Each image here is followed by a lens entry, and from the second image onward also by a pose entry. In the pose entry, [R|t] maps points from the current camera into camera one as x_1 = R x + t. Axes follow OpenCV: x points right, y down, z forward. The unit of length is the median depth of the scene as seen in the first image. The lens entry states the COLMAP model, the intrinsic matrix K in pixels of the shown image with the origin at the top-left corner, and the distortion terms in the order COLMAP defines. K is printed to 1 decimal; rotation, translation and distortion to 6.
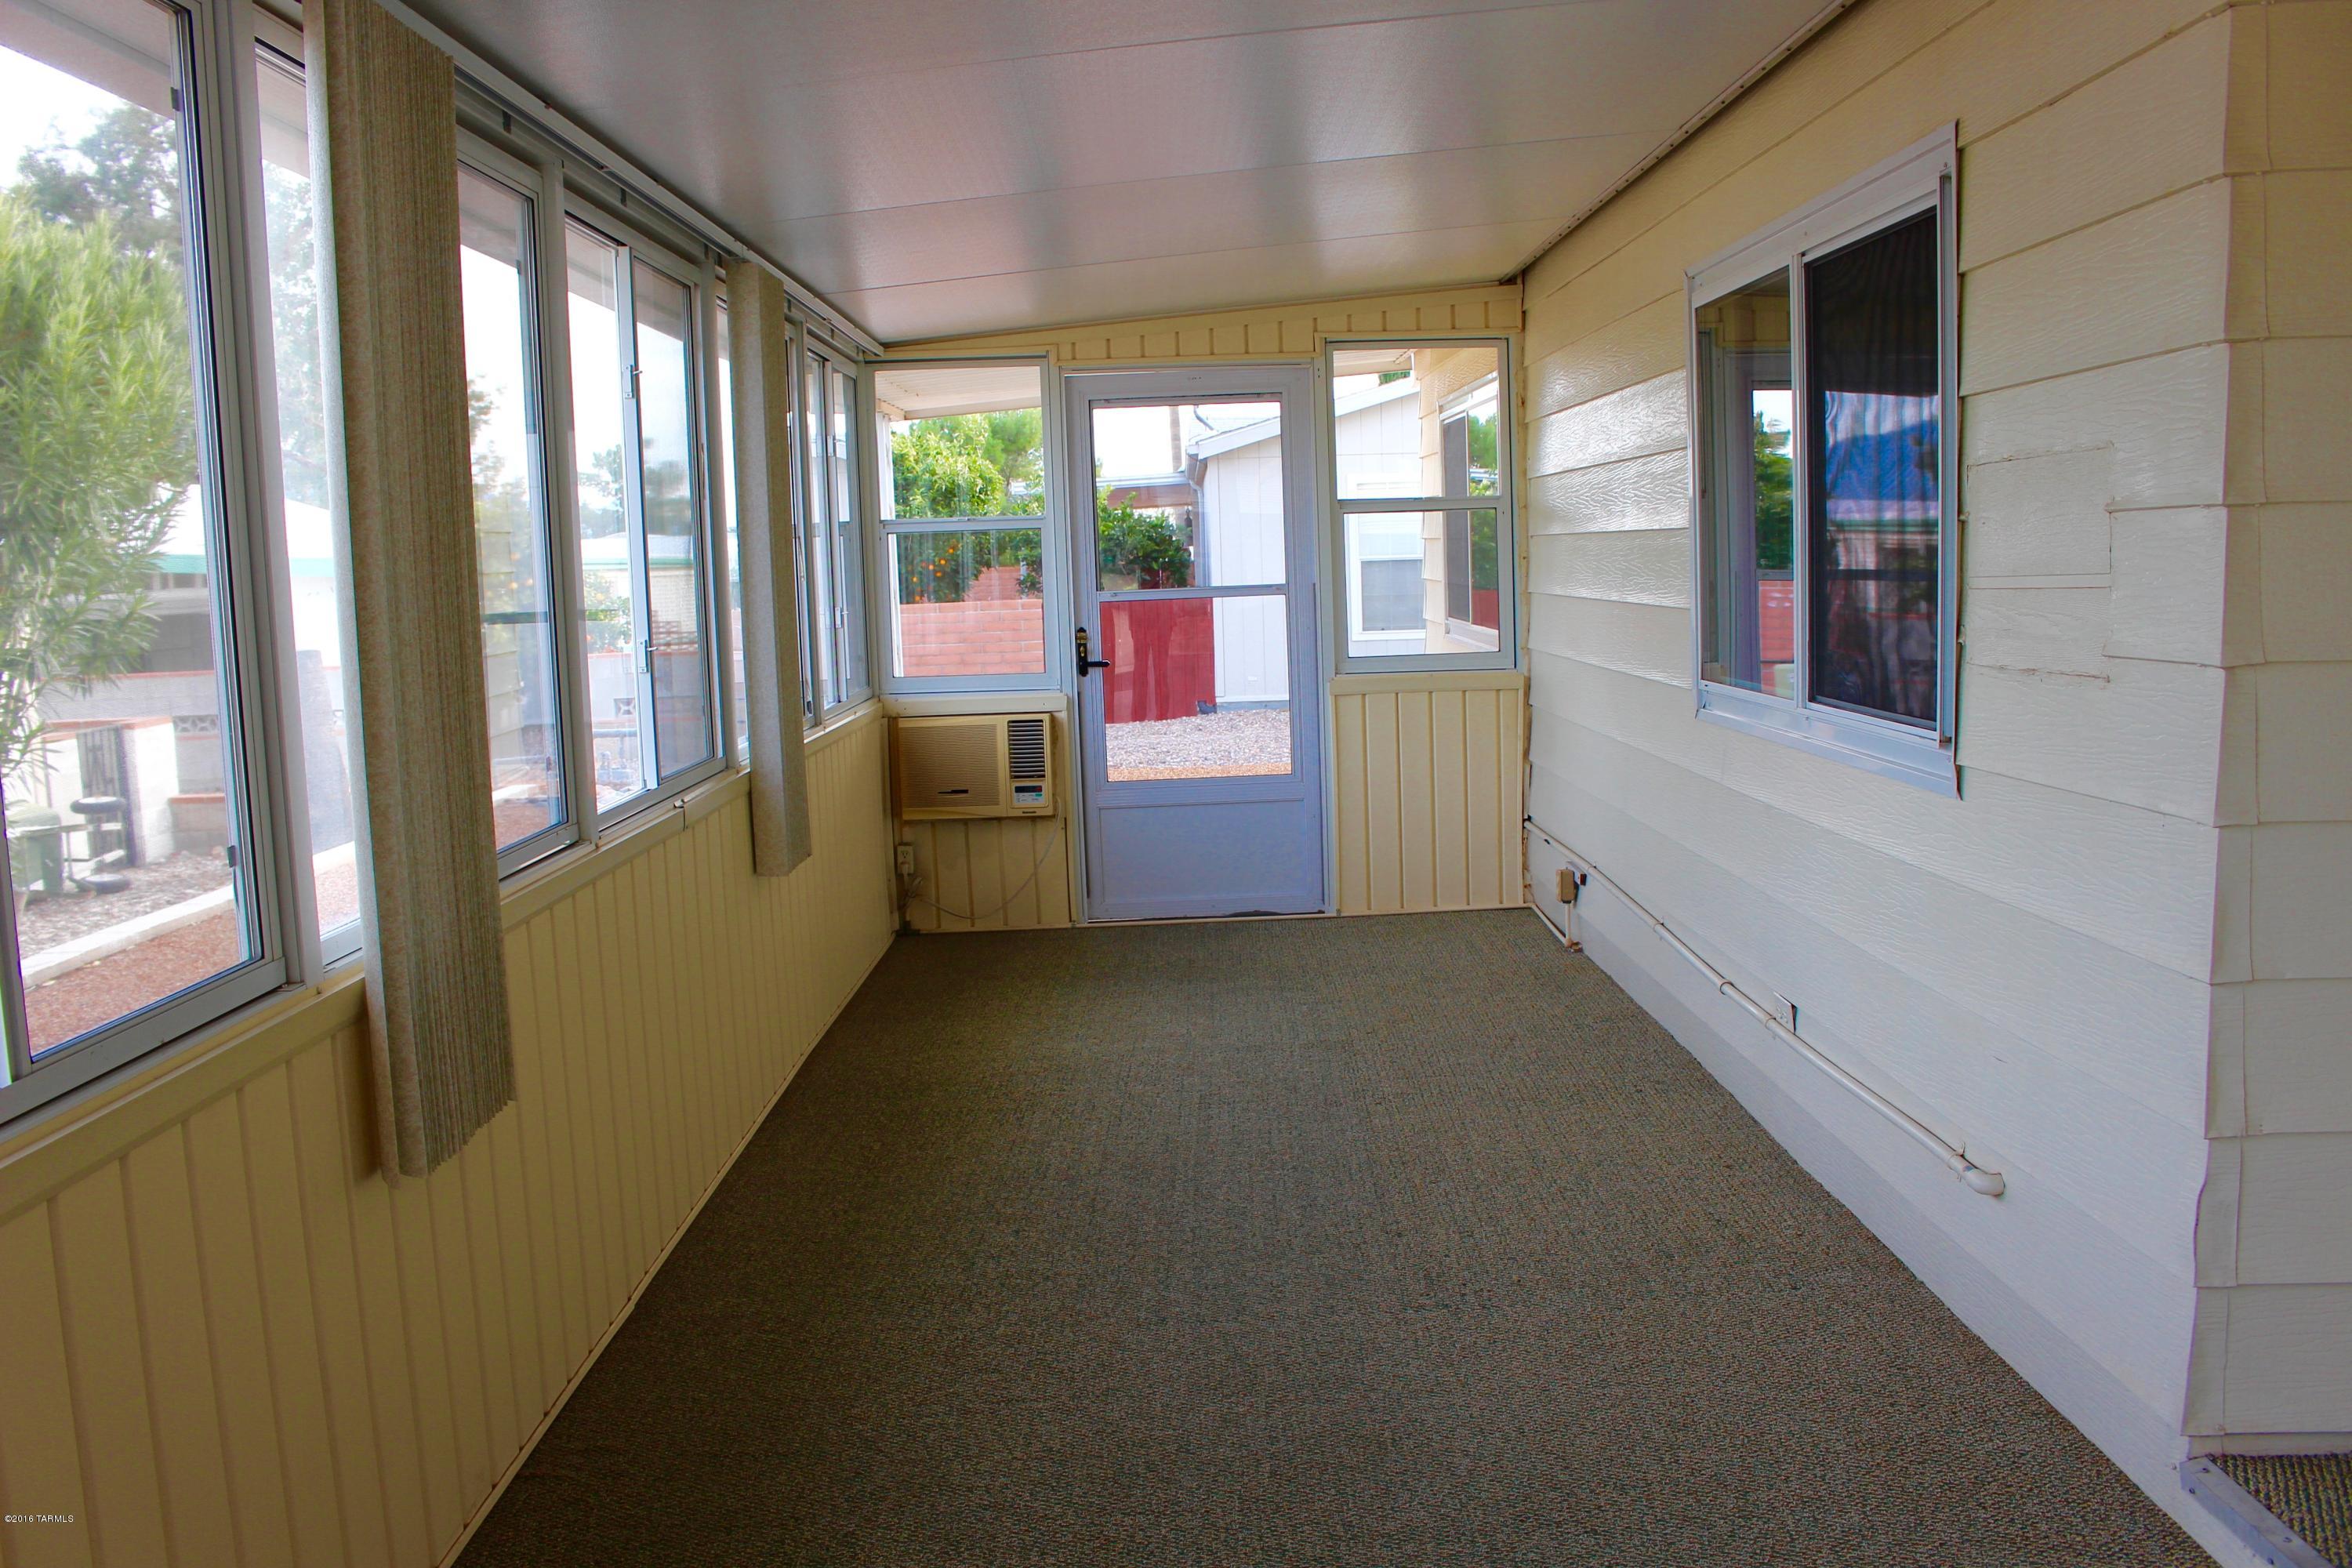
lens RADIAL K [[1924.3, 0, 1173.5], [0, 1924.3, 758.1], [0, 0, 1]] dist [-0.154487, 0.120513]
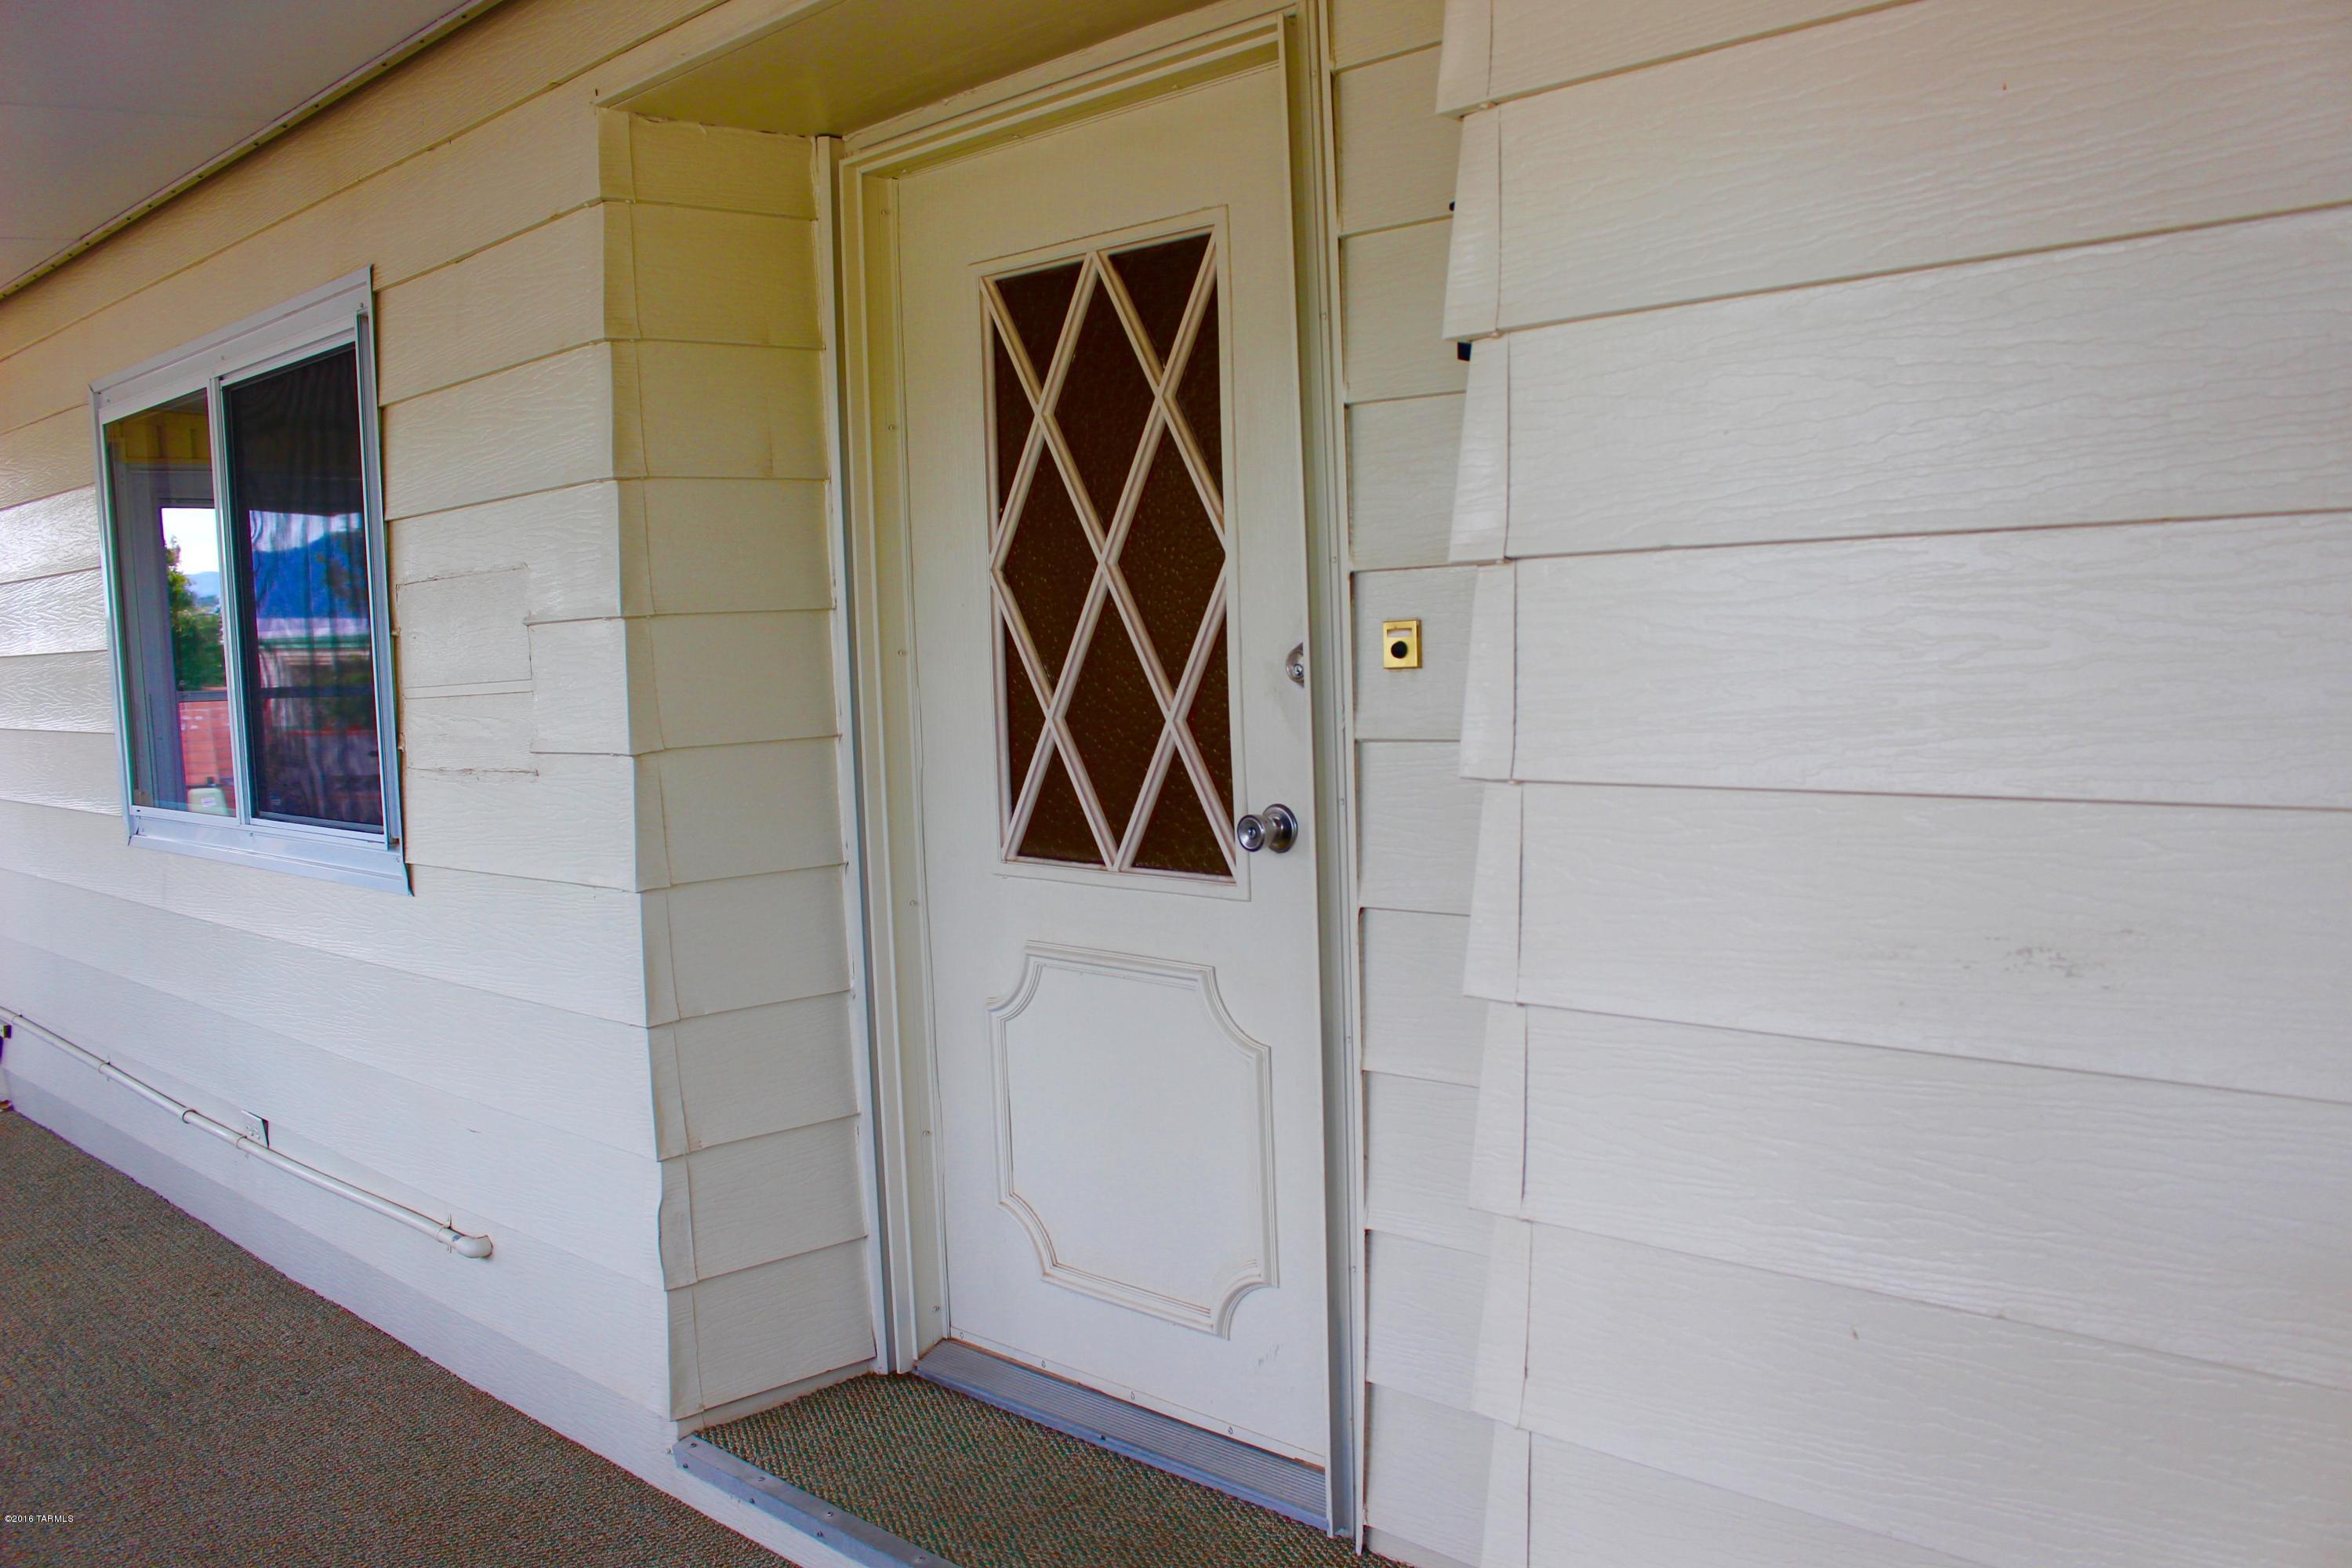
lens RADIAL K [[1947.6, 0, 1175.8], [0, 1947.6, 744.6], [0, 0, 1]] dist [-0.151653, 0.119154]
pose [[0.698567, -0.046220, 0.714050, -0.046803], [0.095473, 0.995010, -0.028996, 0.009430], [-0.709147, 0.088428, 0.699494, -0.072104]]
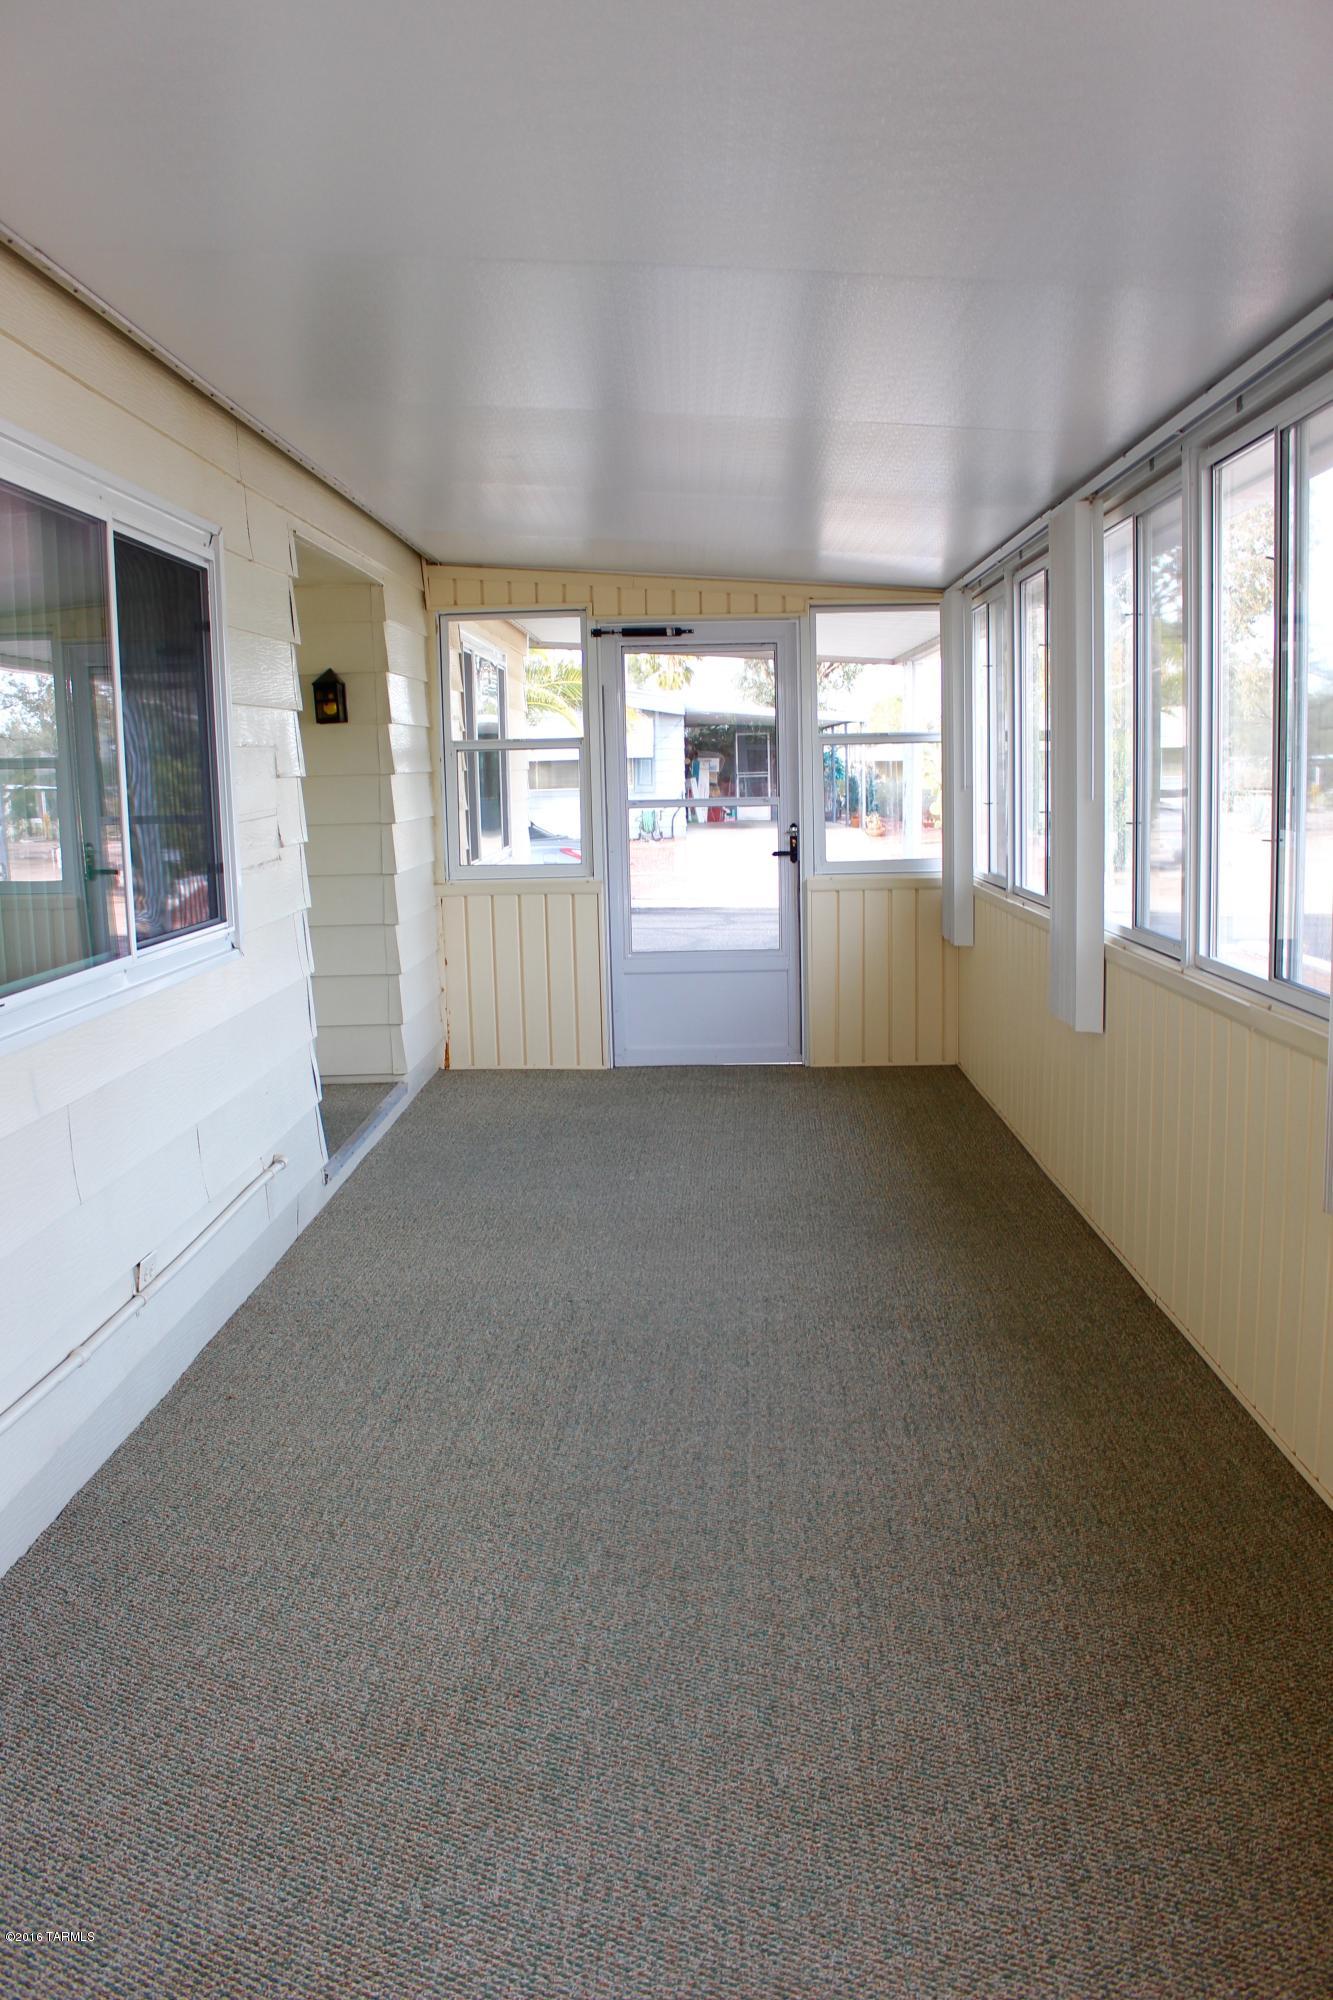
lens RADIAL K [[1636.3, 0, 666.5], [0, 1636.3, 1000.0], [0, 0, 1]] dist [-0.154487, 0.120513]
pose [[-0.997921, 0.055194, 0.033283, 0.016188], [0.061575, 0.968993, 0.239291, -0.227028], [-0.019044, 0.240843, -0.970377, 2.130198]]
